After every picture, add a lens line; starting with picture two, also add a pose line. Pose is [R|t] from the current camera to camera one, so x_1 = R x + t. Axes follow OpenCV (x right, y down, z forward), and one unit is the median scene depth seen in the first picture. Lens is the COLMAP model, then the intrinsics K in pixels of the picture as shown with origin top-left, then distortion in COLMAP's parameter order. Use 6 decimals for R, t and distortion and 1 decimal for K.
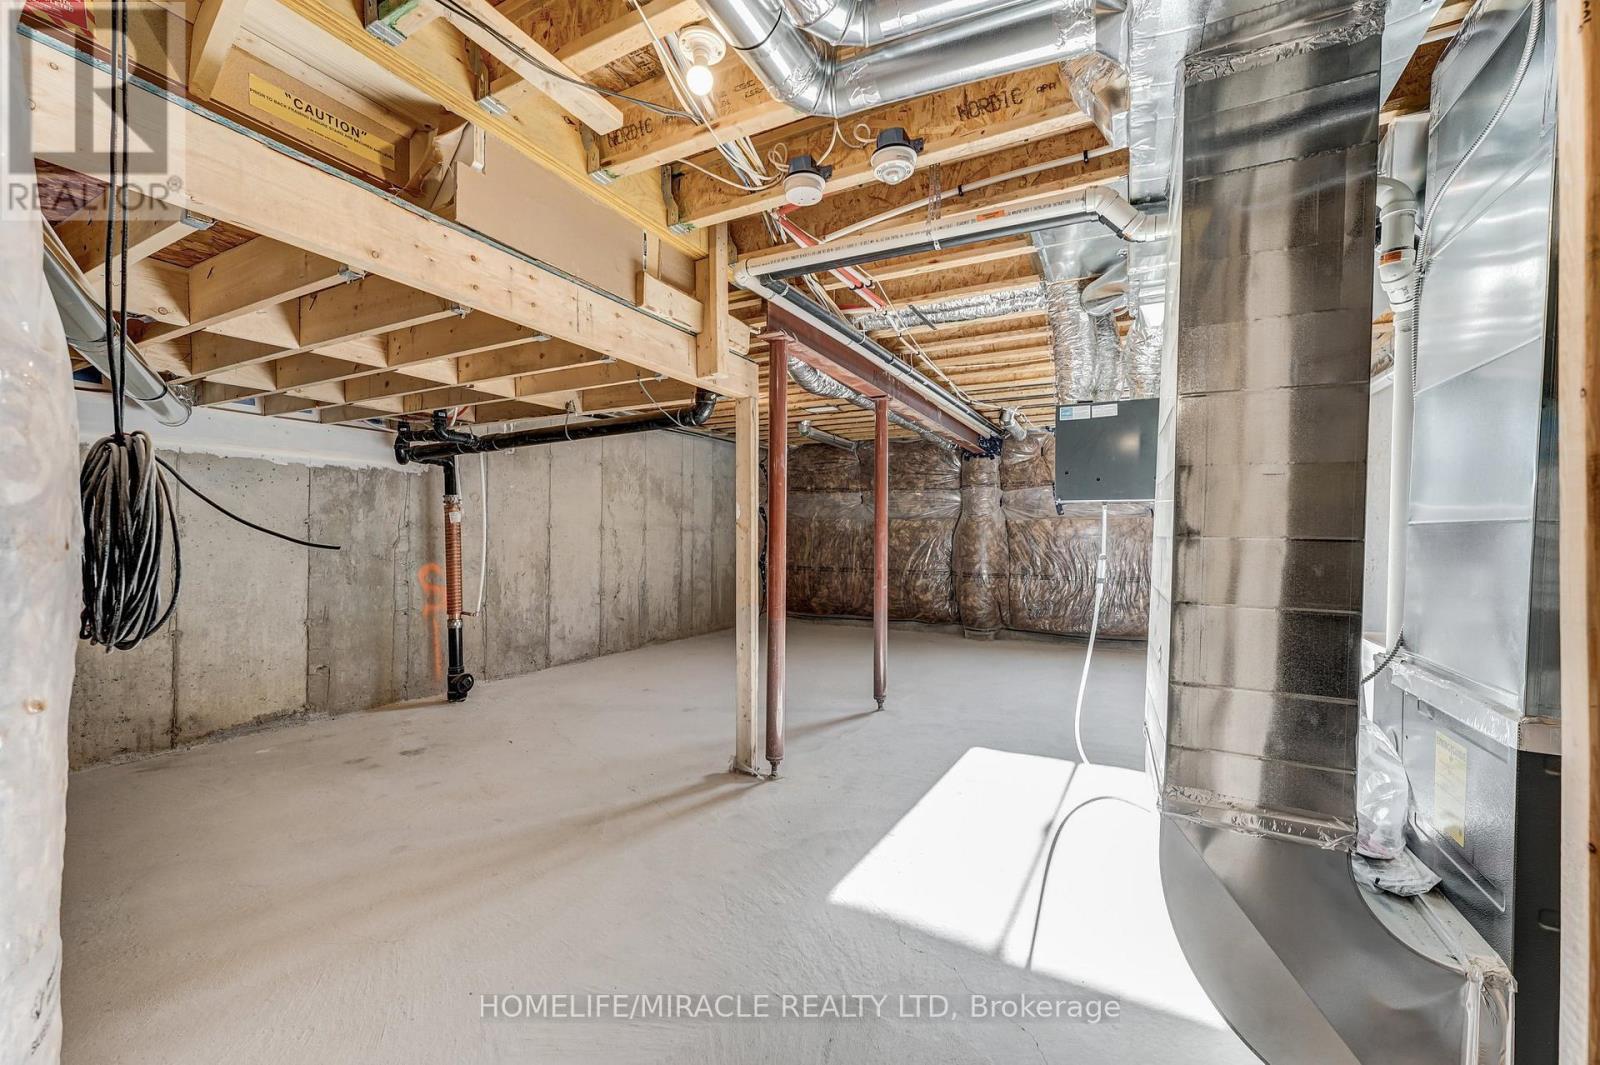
lens RADIAL K [[654.1, 0, 793.4], [0, 654.1, 536.3], [0, 0, 1]] dist [0.003216, 0.000038]
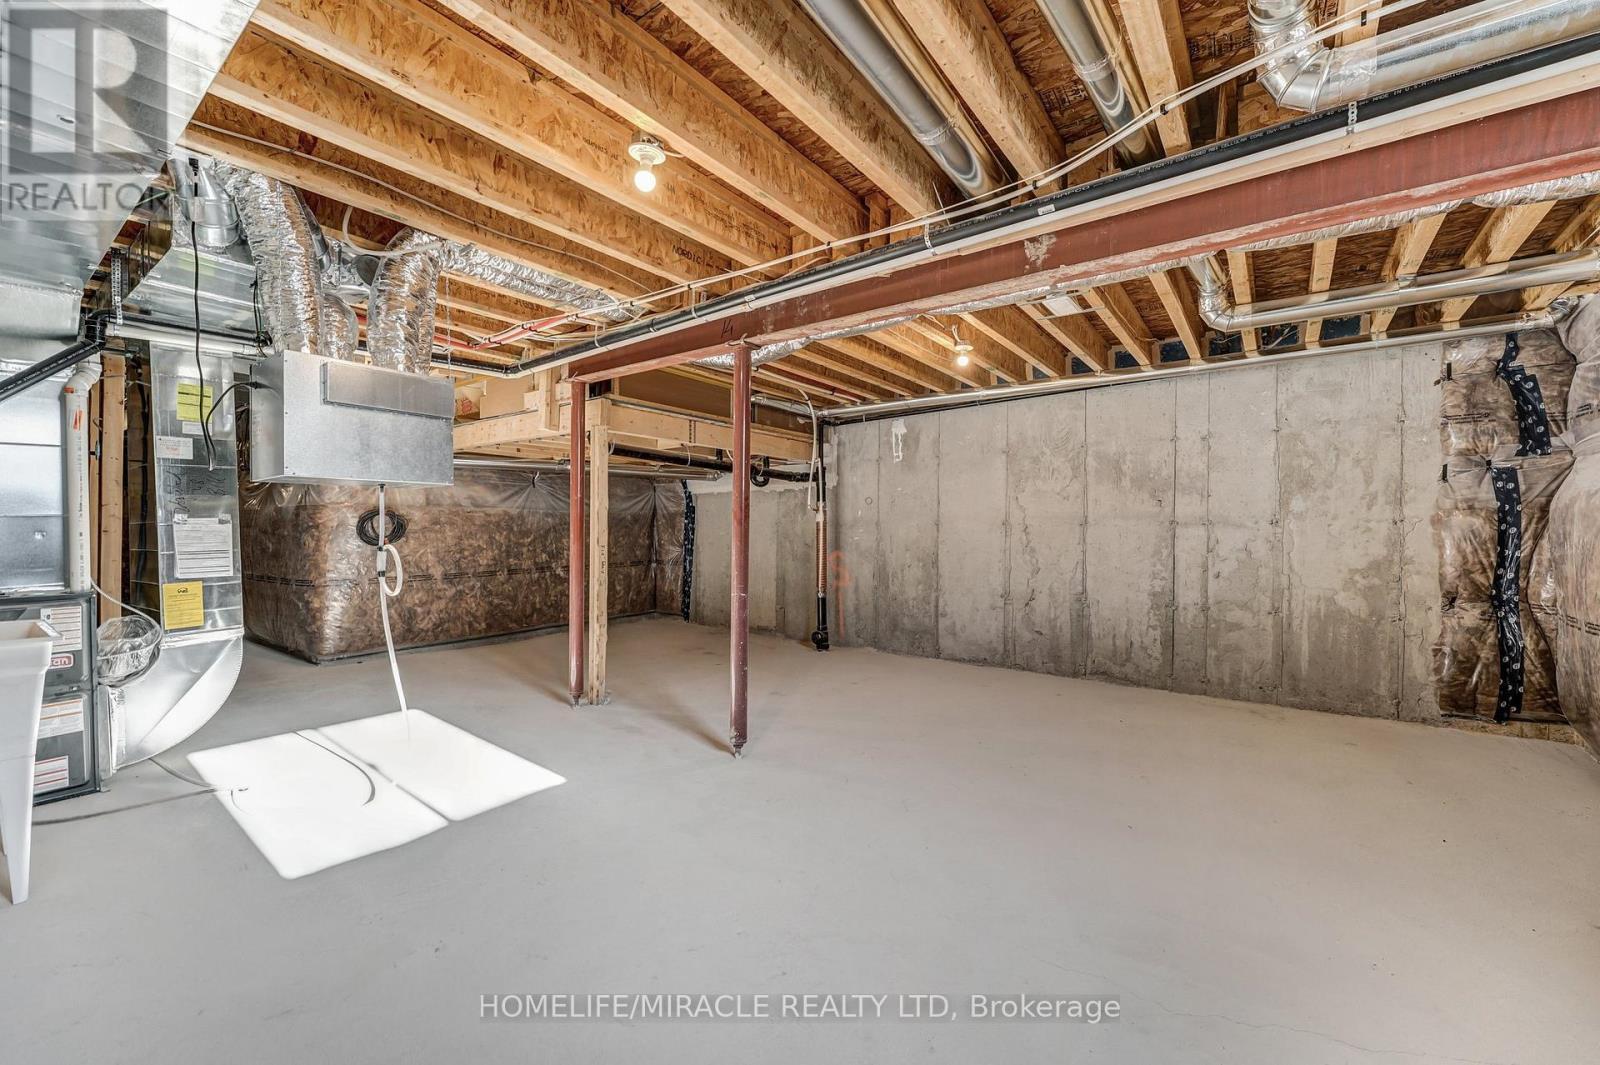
lens RADIAL K [[654.1, 0, 773.4], [0, 654.1, 533.0], [0, 0, 1]] dist [0.003216, 0.000038]
pose [[-0.162626, -0.005202, -0.986674, 0.651653], [-0.012994, 0.999911, -0.003130, 0.007420], [0.986602, 0.012311, -0.162679, 0.851954]]
